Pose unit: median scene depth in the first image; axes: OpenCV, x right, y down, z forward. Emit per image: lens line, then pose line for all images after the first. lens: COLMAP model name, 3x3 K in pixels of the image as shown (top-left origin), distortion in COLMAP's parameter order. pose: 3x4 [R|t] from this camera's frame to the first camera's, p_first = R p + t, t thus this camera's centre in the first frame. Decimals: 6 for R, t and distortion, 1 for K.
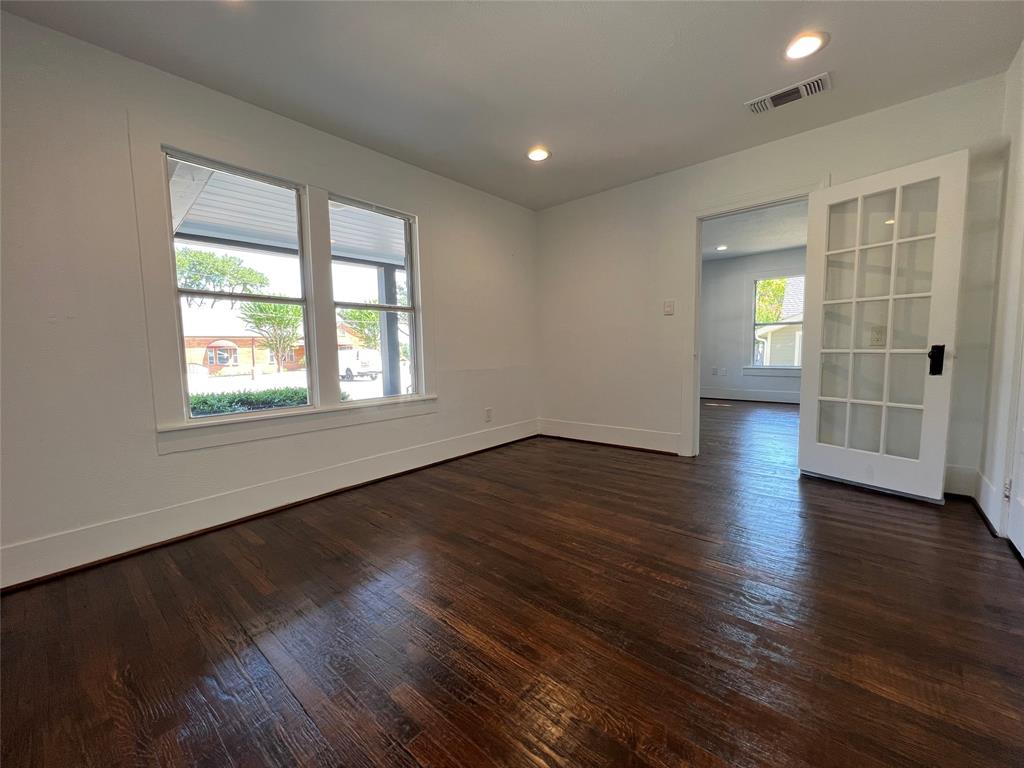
lens RADIAL K [[411.3, 0, 515.3], [0, 411.3, 381.6], [0, 0, 1]] dist [0.000653, -0.000015]
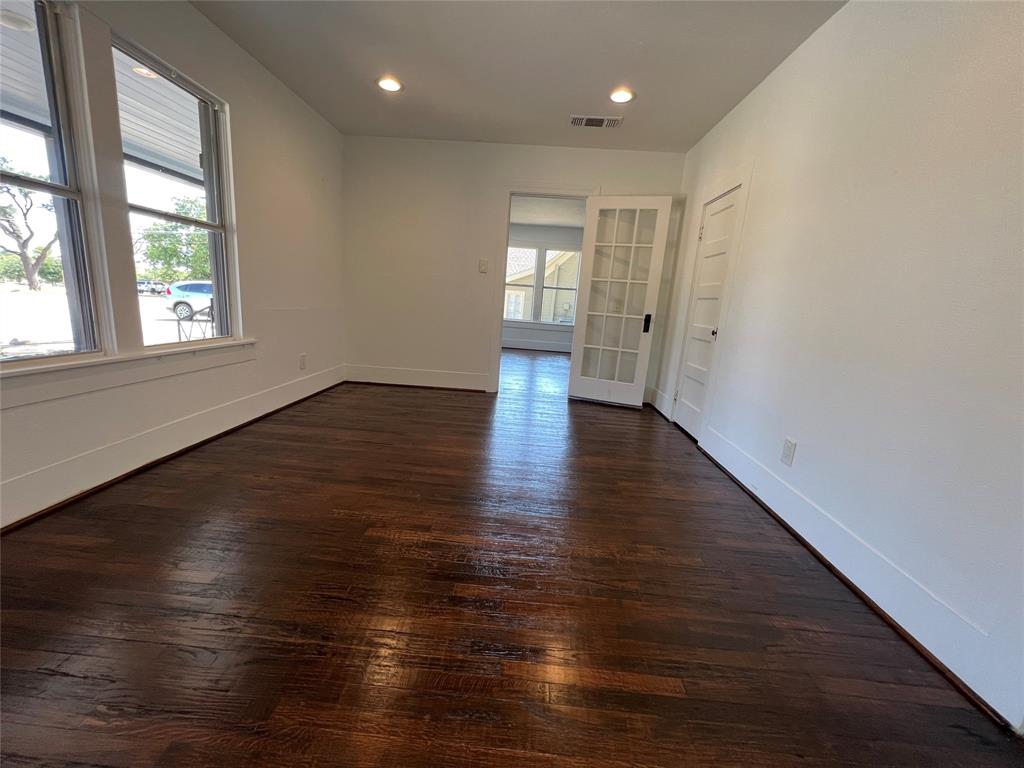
lens RADIAL K [[410.8, 0, 511.5], [0, 410.8, 382.7], [0, 0, 1]] dist [-0.001097, 0.000543]
pose [[0.784666, -0.049495, 0.617940, -0.376751], [-0.035431, 0.991598, 0.124414, -0.001660], [-0.618905, -0.119518, 0.776319, 0.017734]]
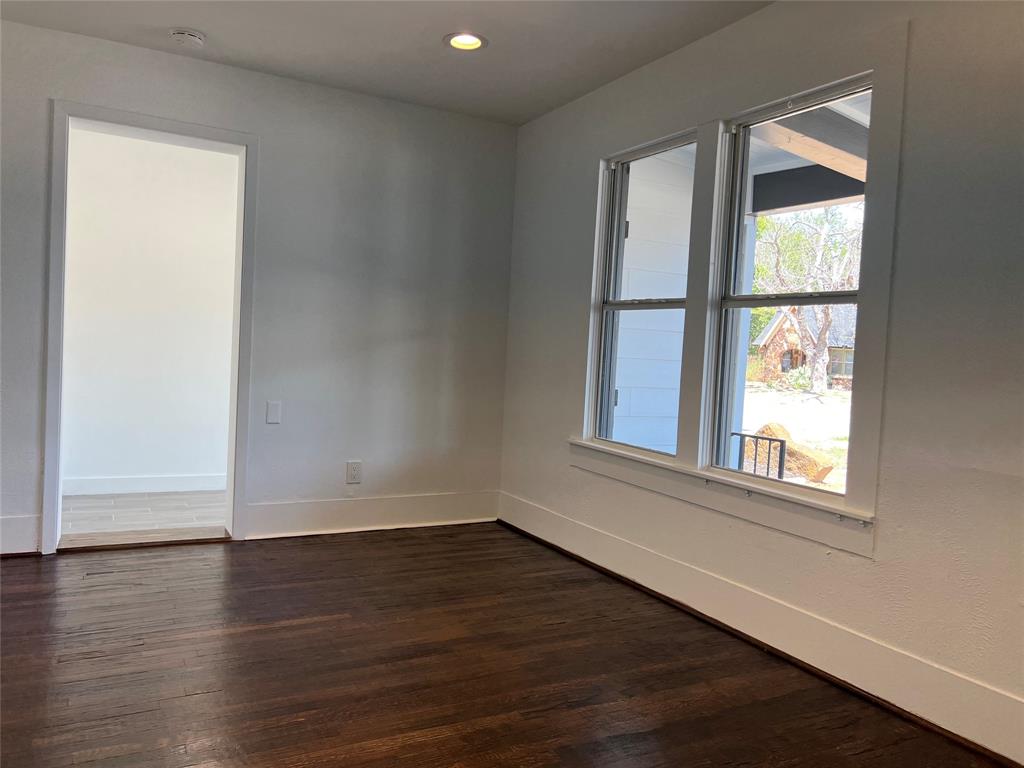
lens RADIAL K [[771.4, 0, 518.0], [0, 771.4, 383.3], [0, 0, 1]] dist [0.080434, -0.099253]
pose [[-0.368660, 0.040348, -0.928688, 0.739582], [-0.115510, 0.989326, 0.088836, -0.141071], [0.922360, 0.140023, -0.360065, 1.168568]]
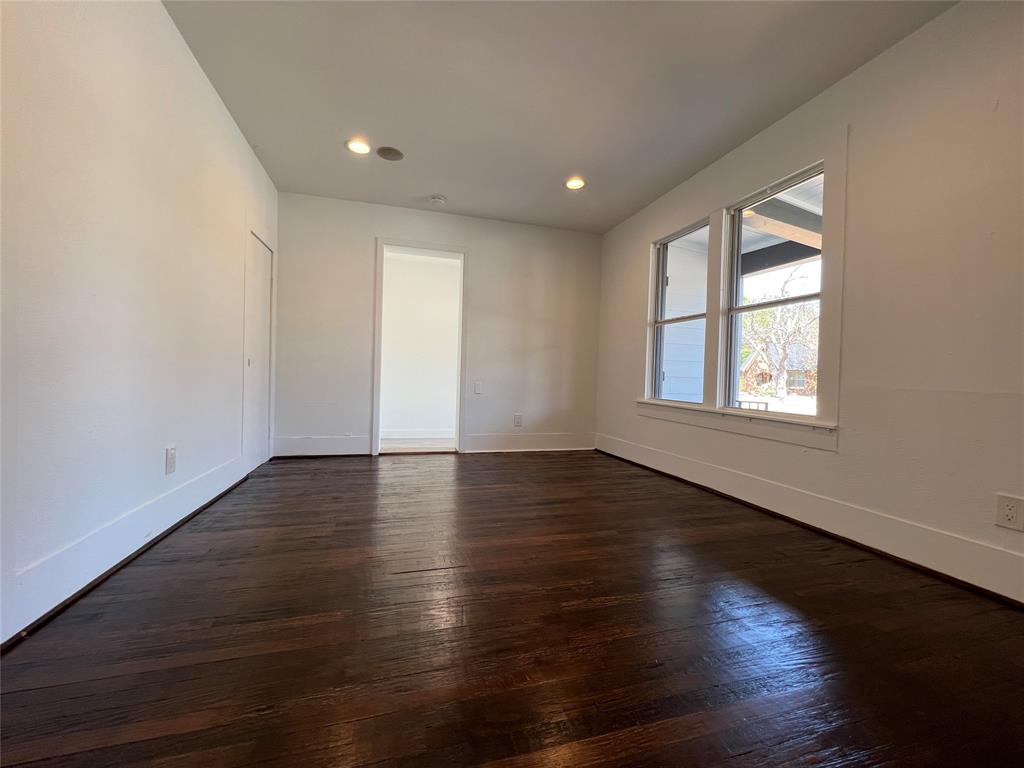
lens RADIAL K [[410.8, 0, 511.5], [0, 410.8, 382.7], [0, 0, 1]] dist [-0.001097, 0.000543]
pose [[-0.554228, 0.017203, -0.832187, 0.737499], [-0.082271, 0.993759, 0.075335, -0.044390], [0.828289, 0.110217, -0.549353, 1.152868]]
